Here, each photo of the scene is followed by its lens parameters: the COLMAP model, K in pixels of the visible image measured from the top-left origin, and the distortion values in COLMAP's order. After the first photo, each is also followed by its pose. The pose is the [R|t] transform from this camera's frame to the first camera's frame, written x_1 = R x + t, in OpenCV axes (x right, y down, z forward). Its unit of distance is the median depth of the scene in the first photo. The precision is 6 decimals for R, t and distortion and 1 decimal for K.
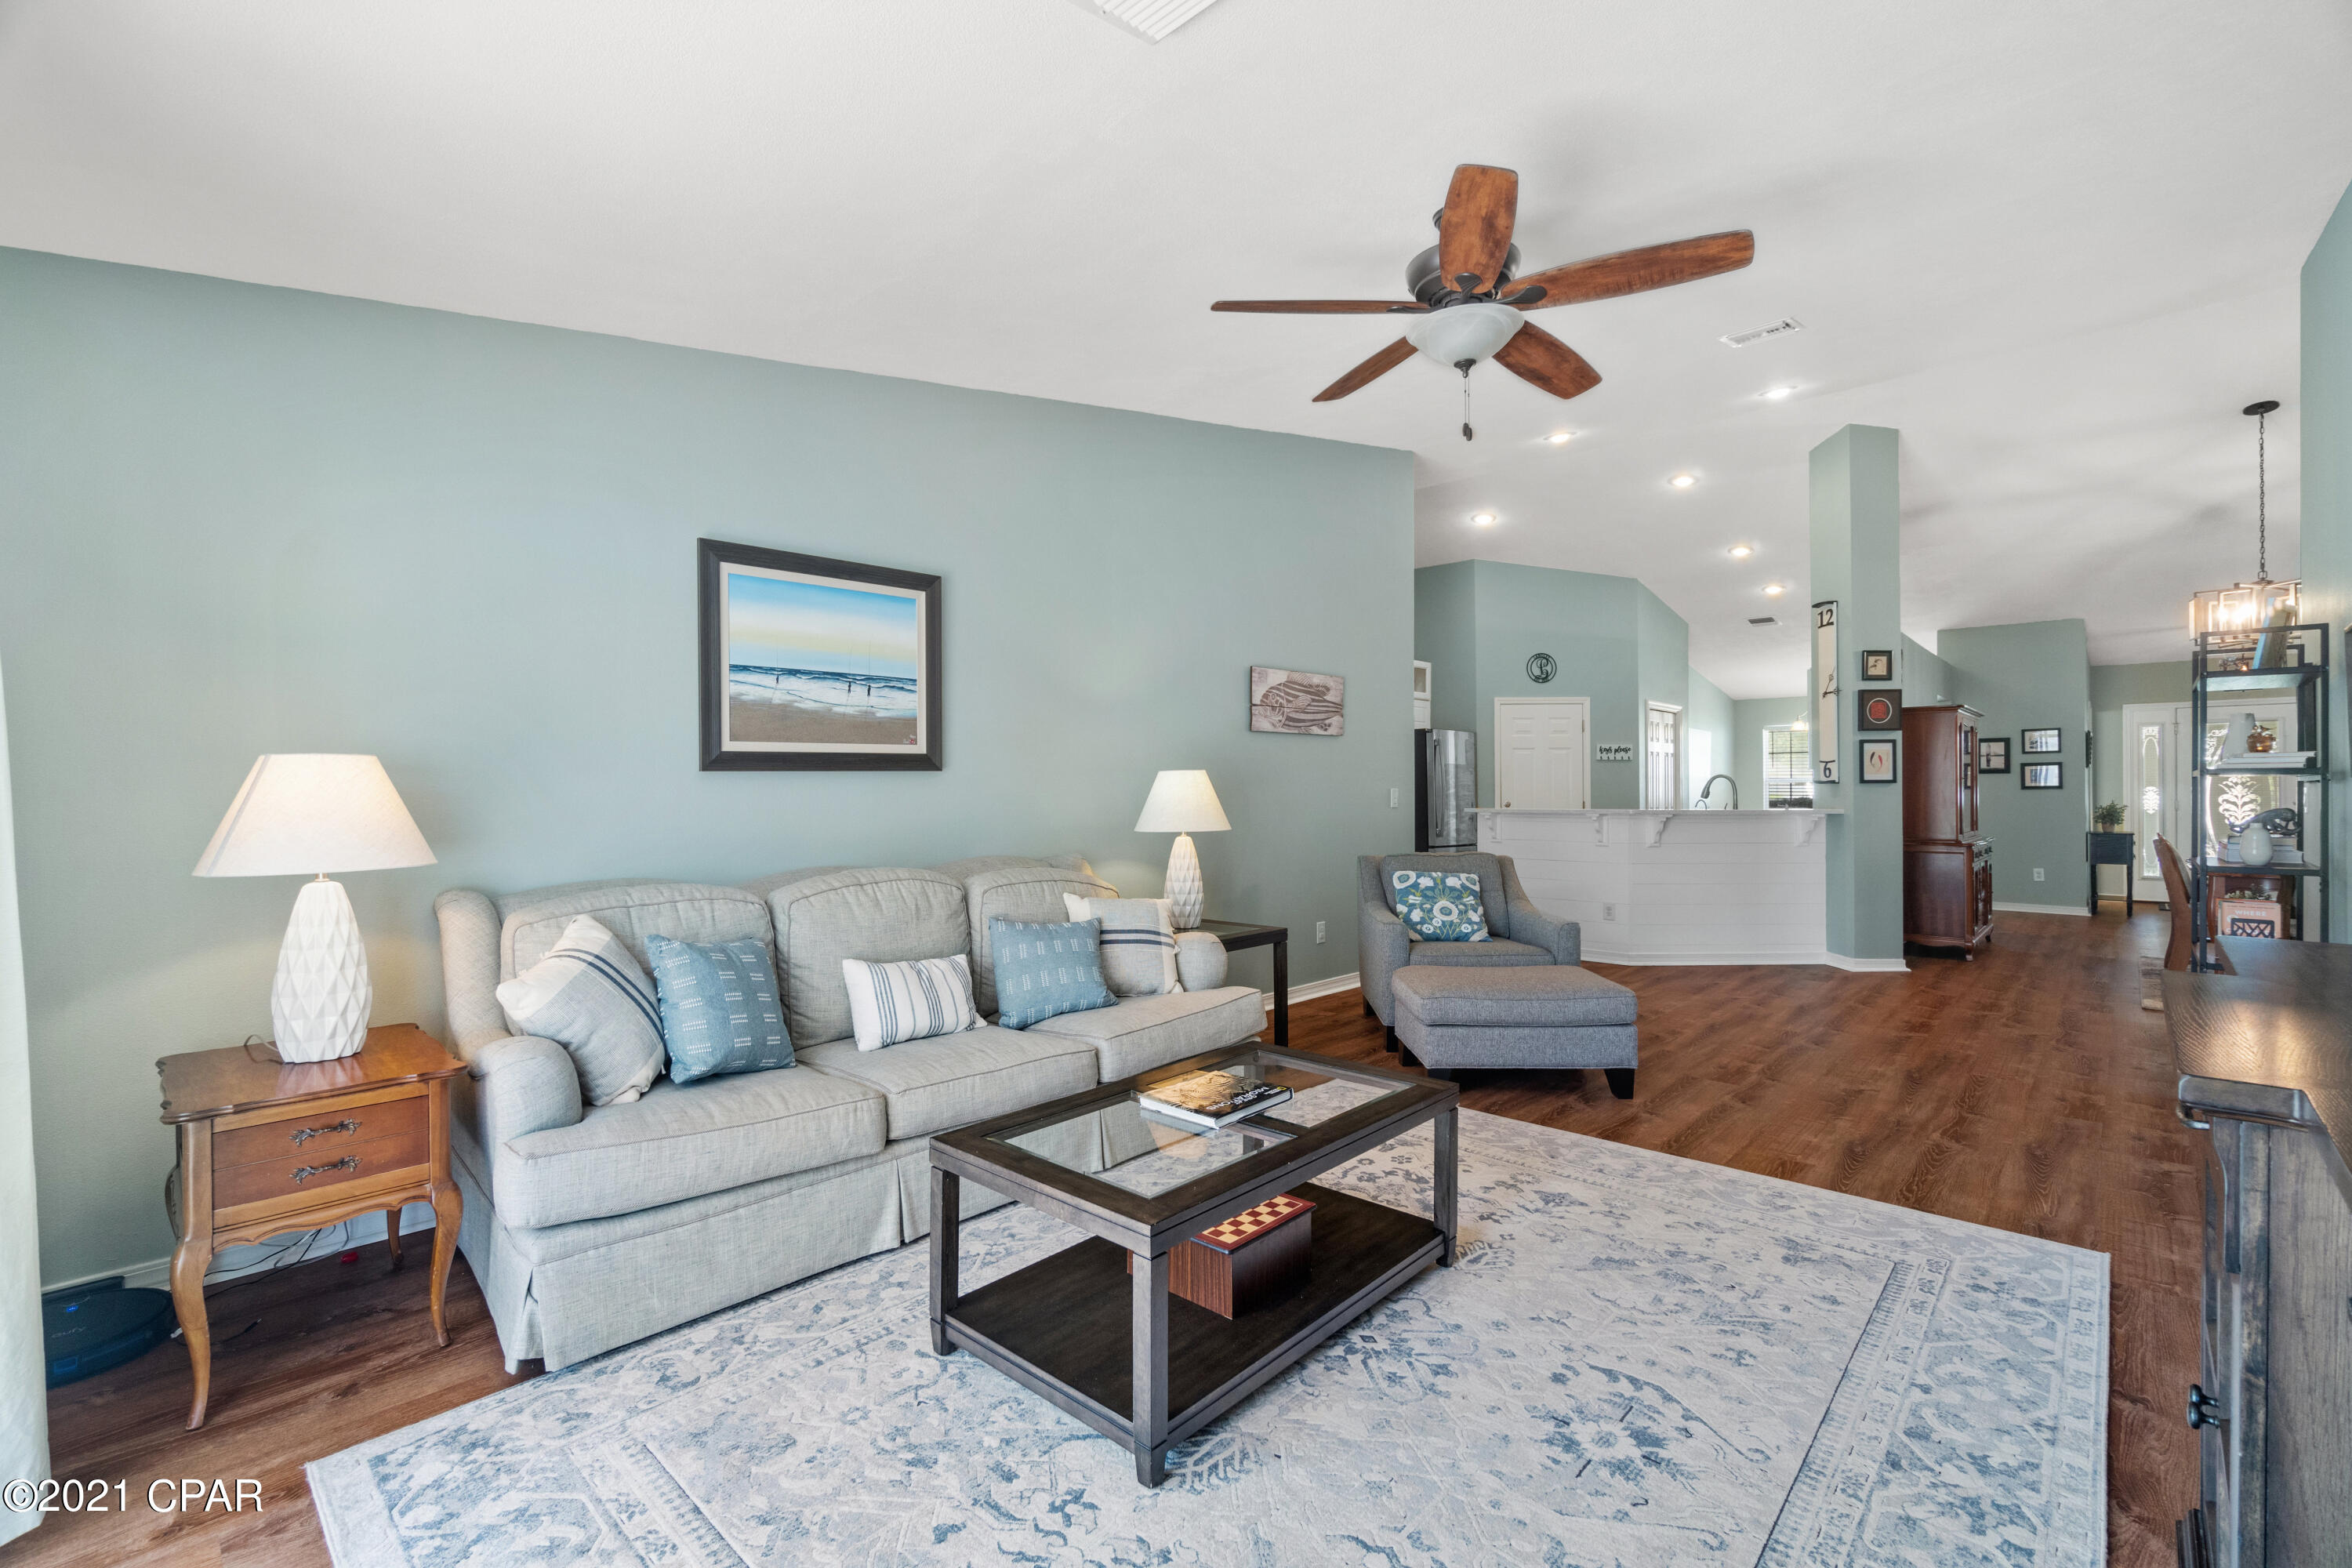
lens RADIAL K [[1011.1, 0, 1181.2], [0, 1011.1, 790.2], [0, 0, 1]] dist [-0.002209, 0.000305]
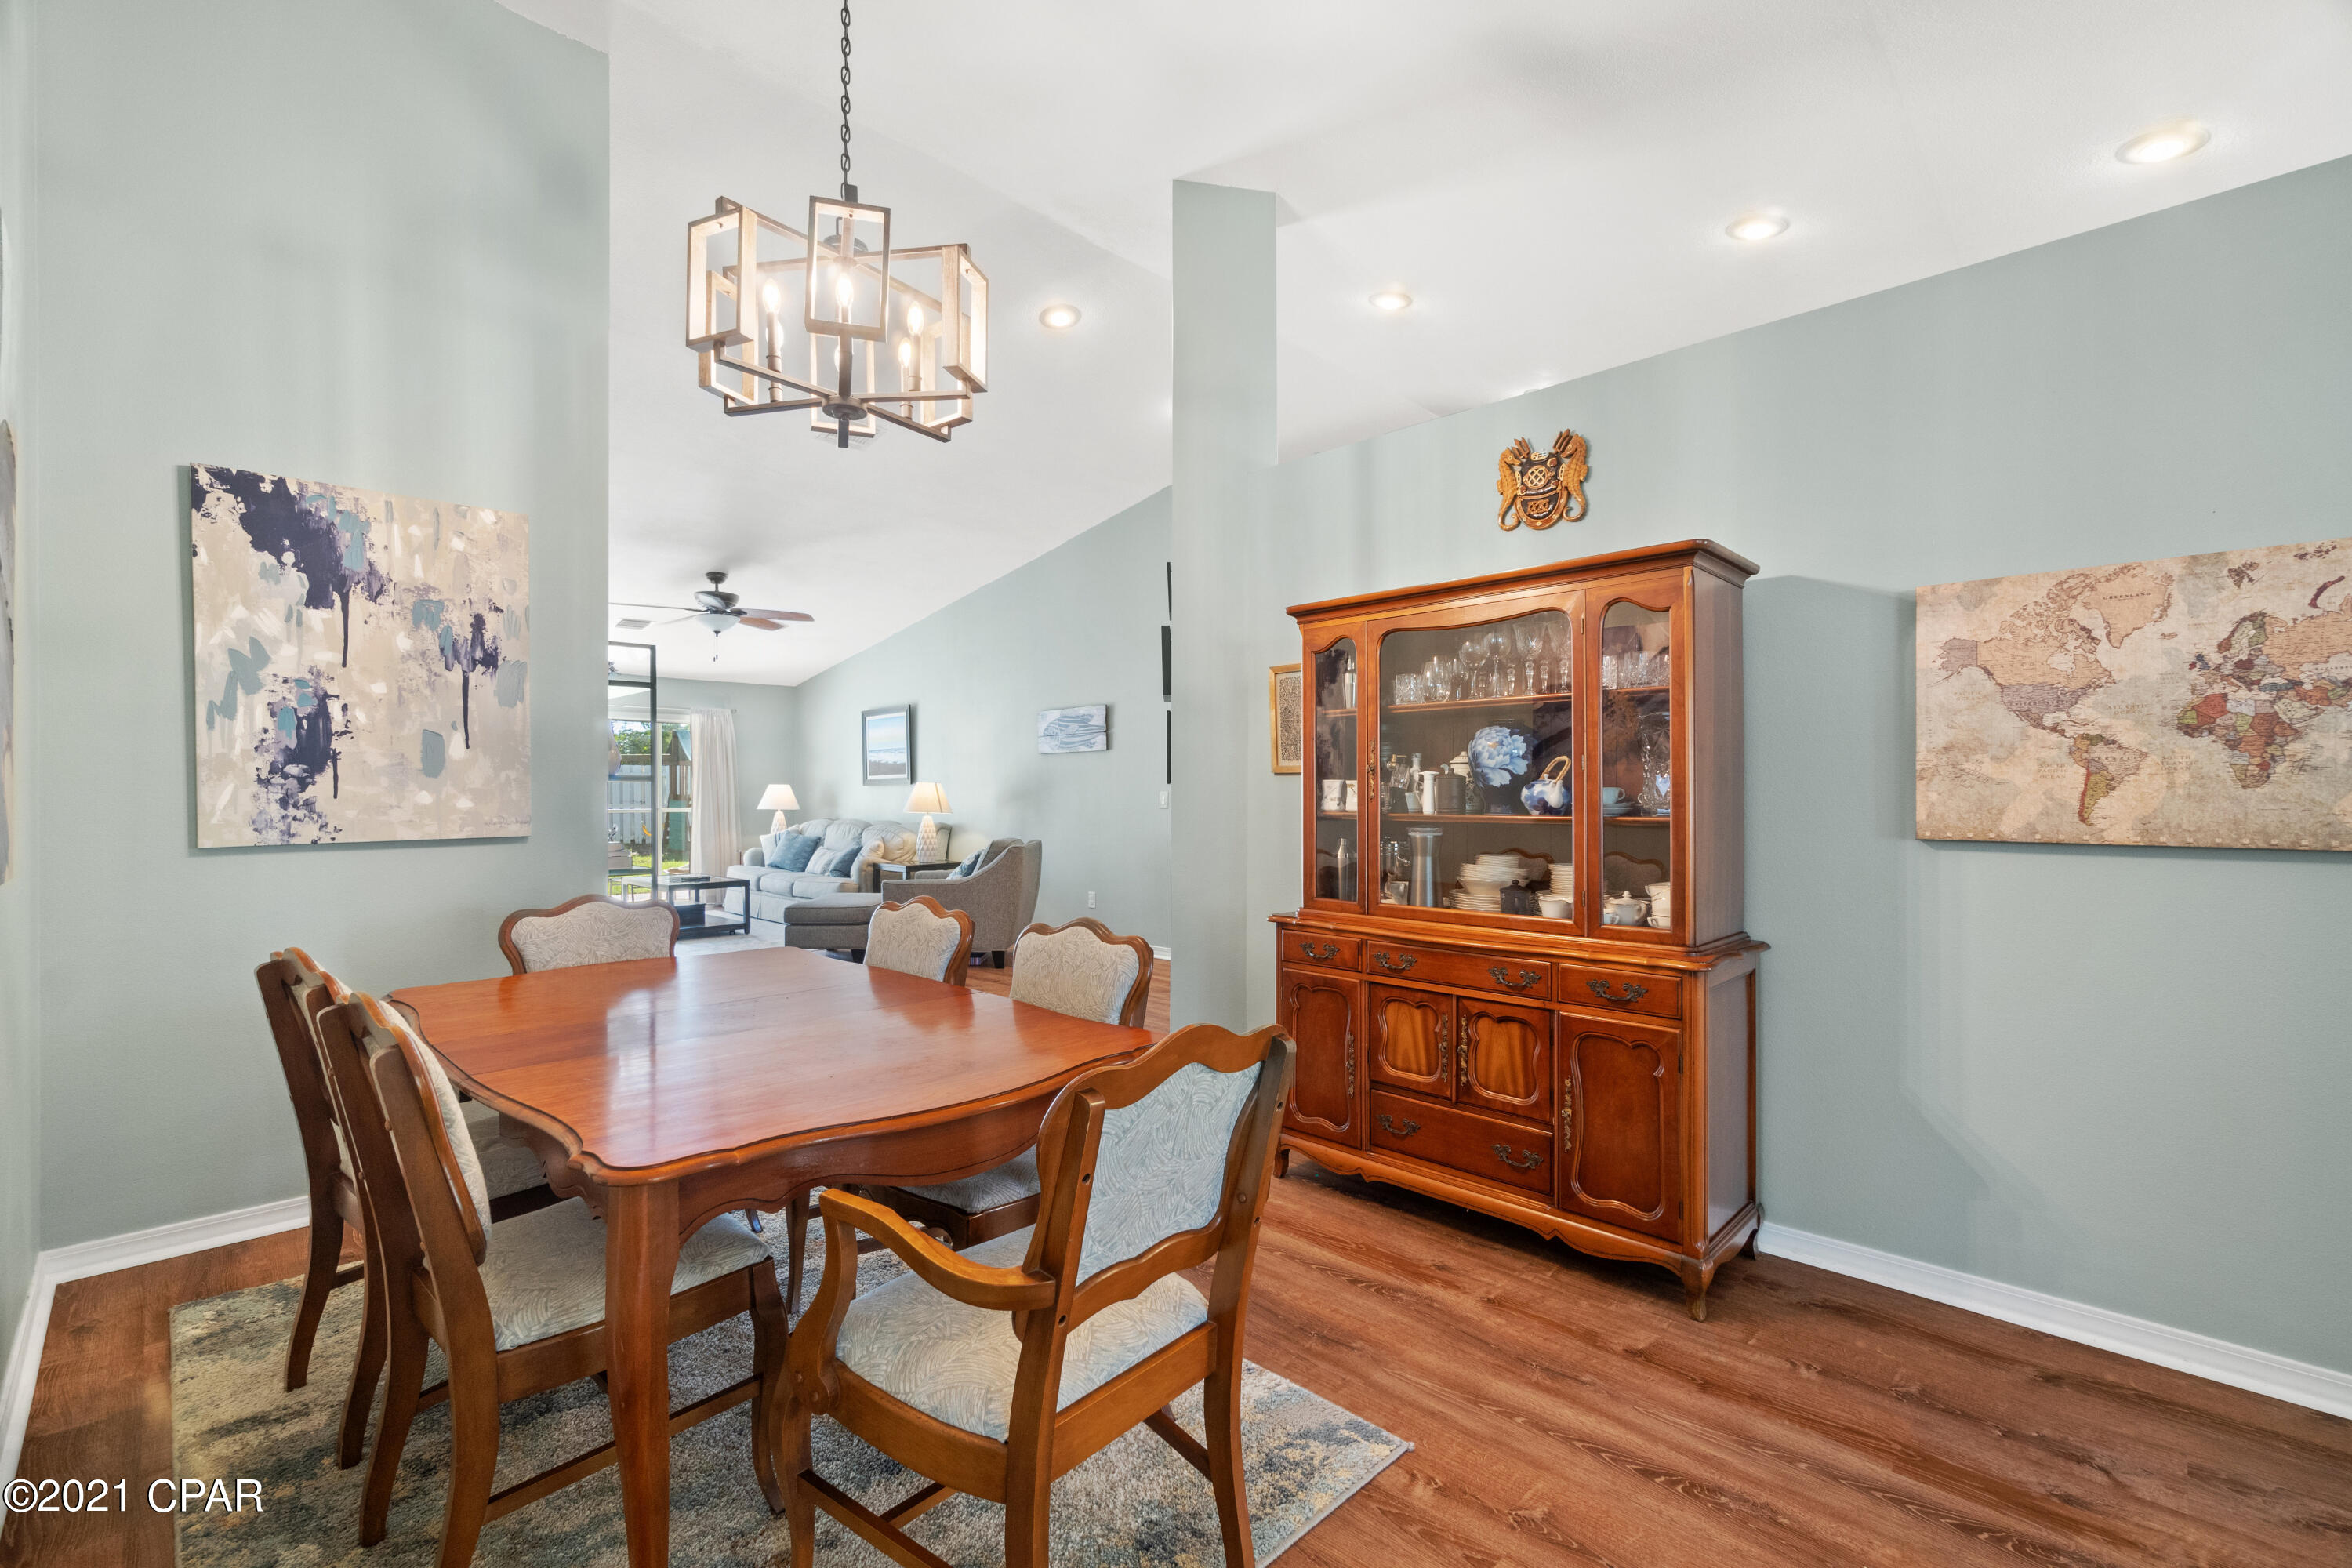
lens RADIAL K [[1011.1, 0, 1181.2], [0, 1011.1, 790.2], [0, 0, 1]] dist [-0.002209, 0.000305]
pose [[-0.021594, 0.000673, -0.999767, 2.530356], [0.000088, 1.000000, 0.000671, -0.007379], [0.999767, -0.000074, -0.021594, 1.983336]]
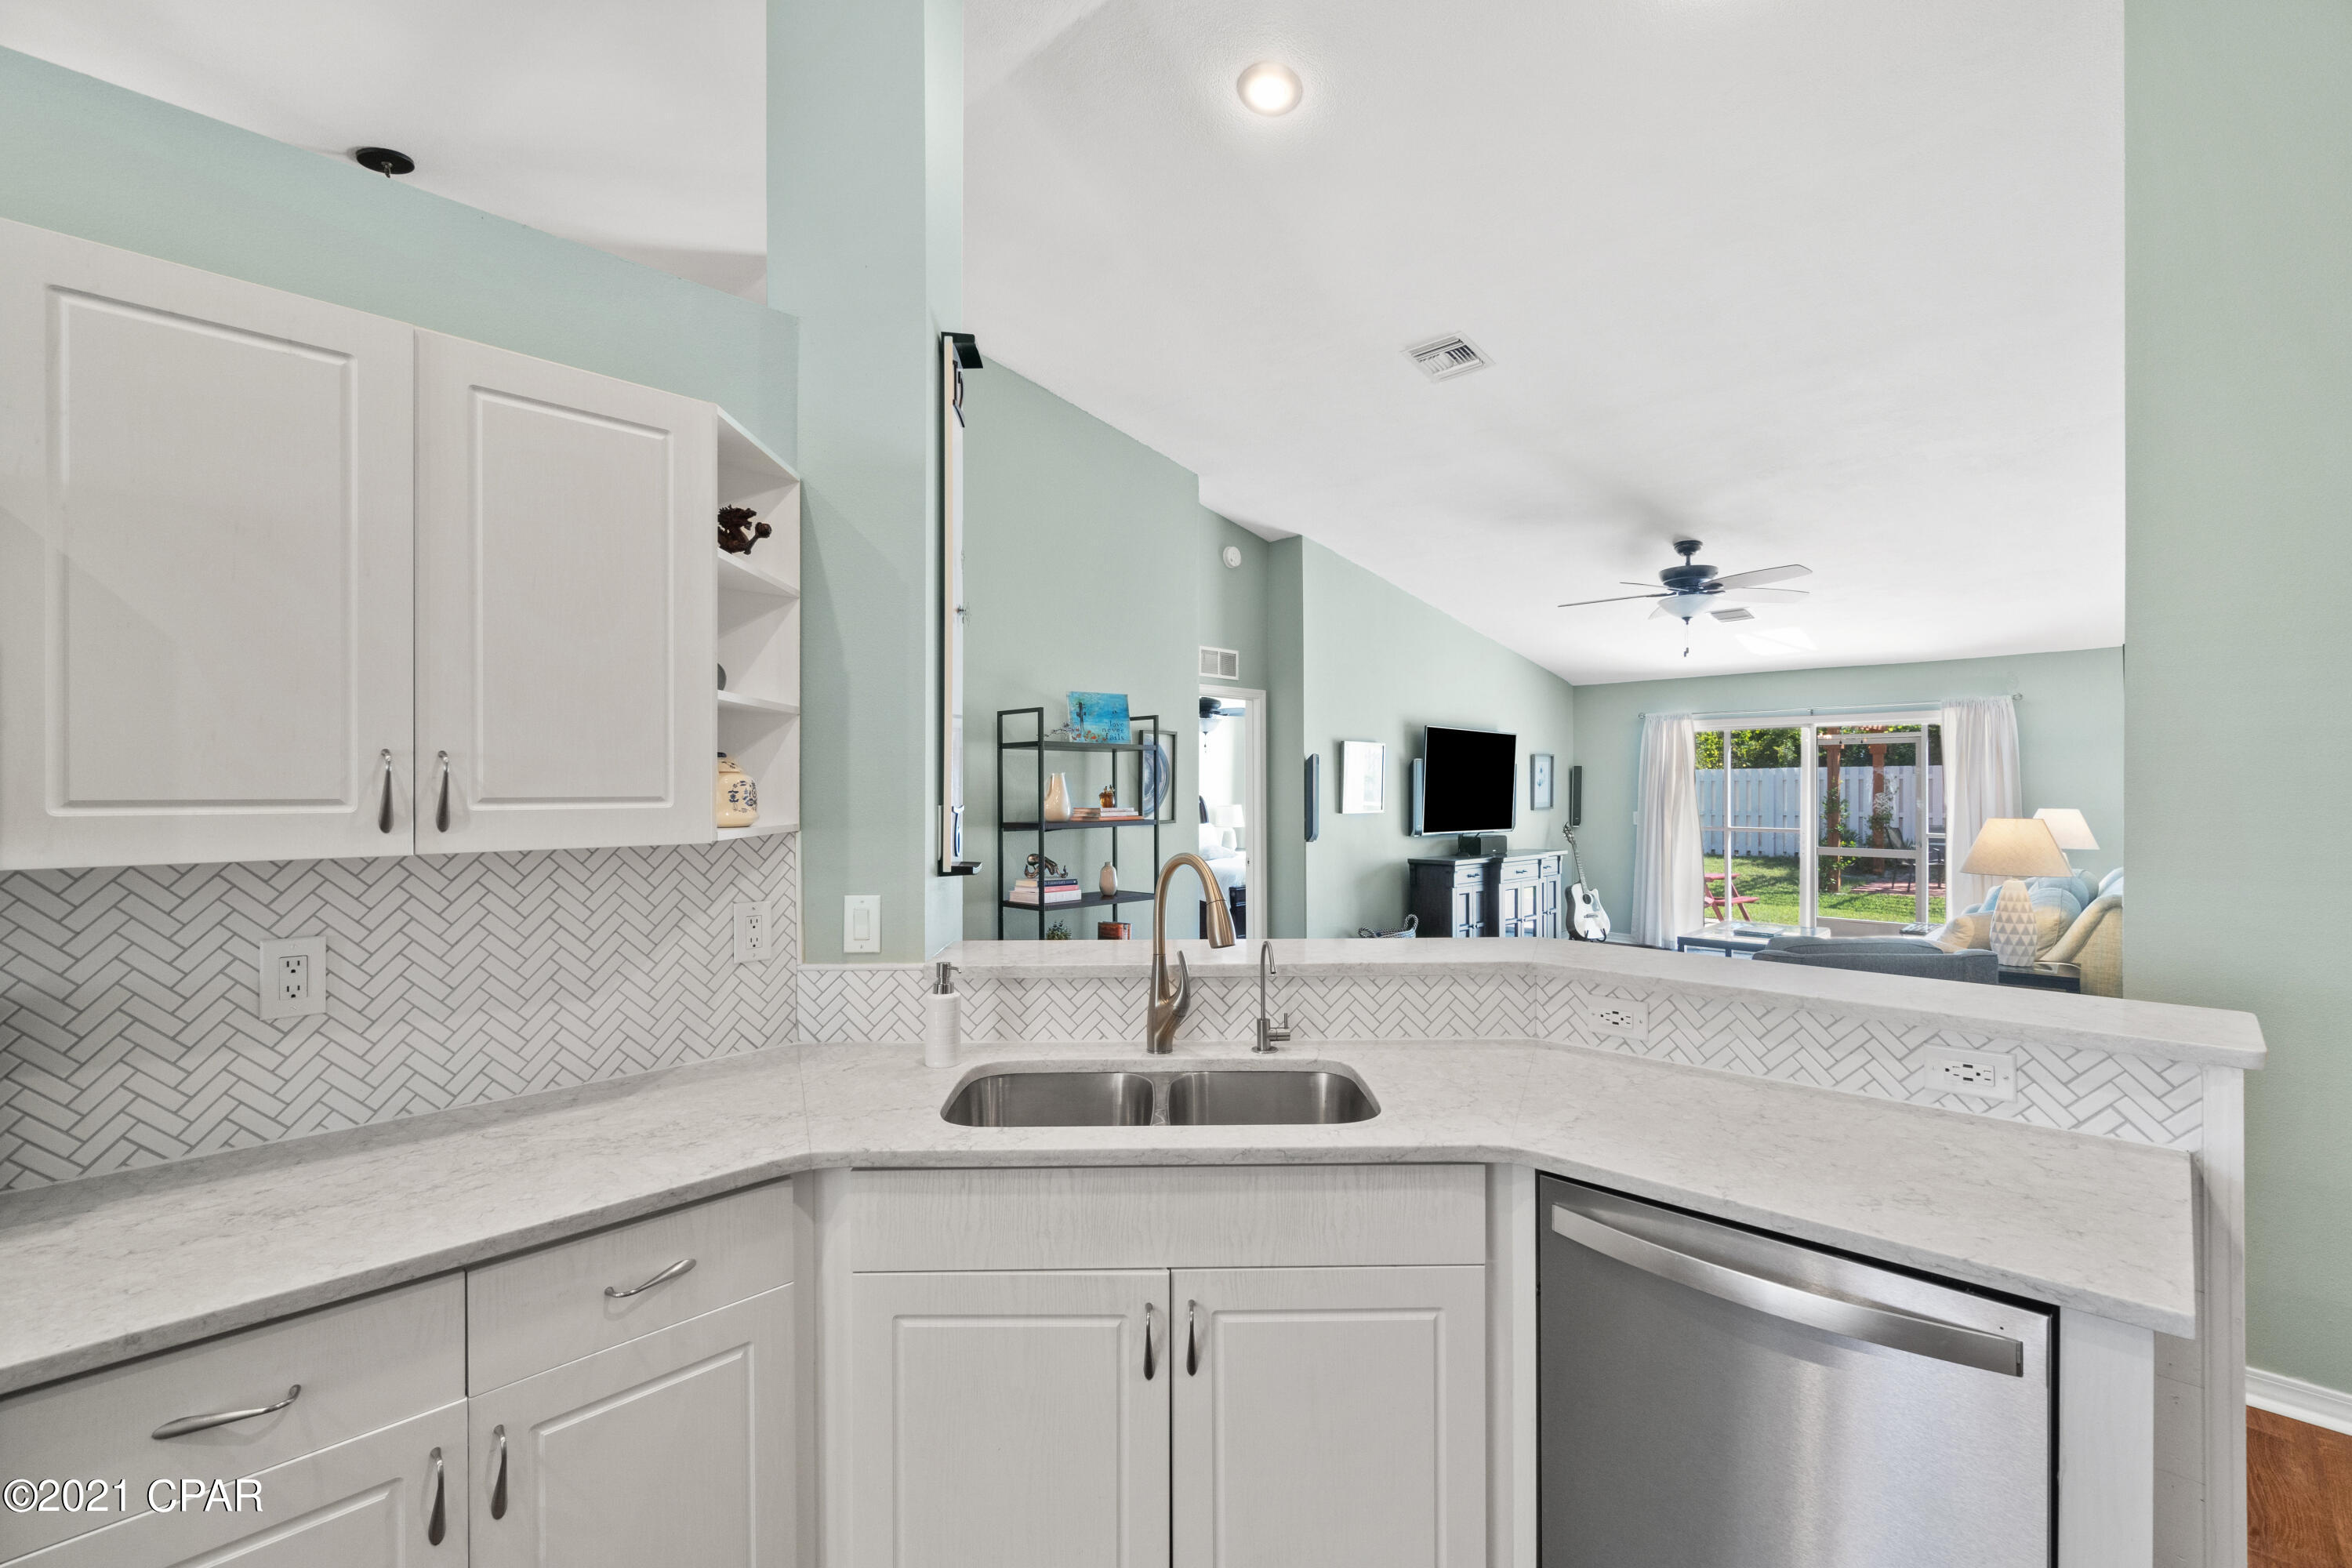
lens RADIAL K [[1023.0, 0, 1181.5], [0, 1023.0, 790.5], [0, 0, 1]] dist [-0.001416, -0.000363]
pose [[-0.999862, 0.004763, 0.015907, 1.113051], [0.004784, 0.999988, 0.001268, -0.070152], [-0.015901, 0.001344, -0.999873, 2.699416]]
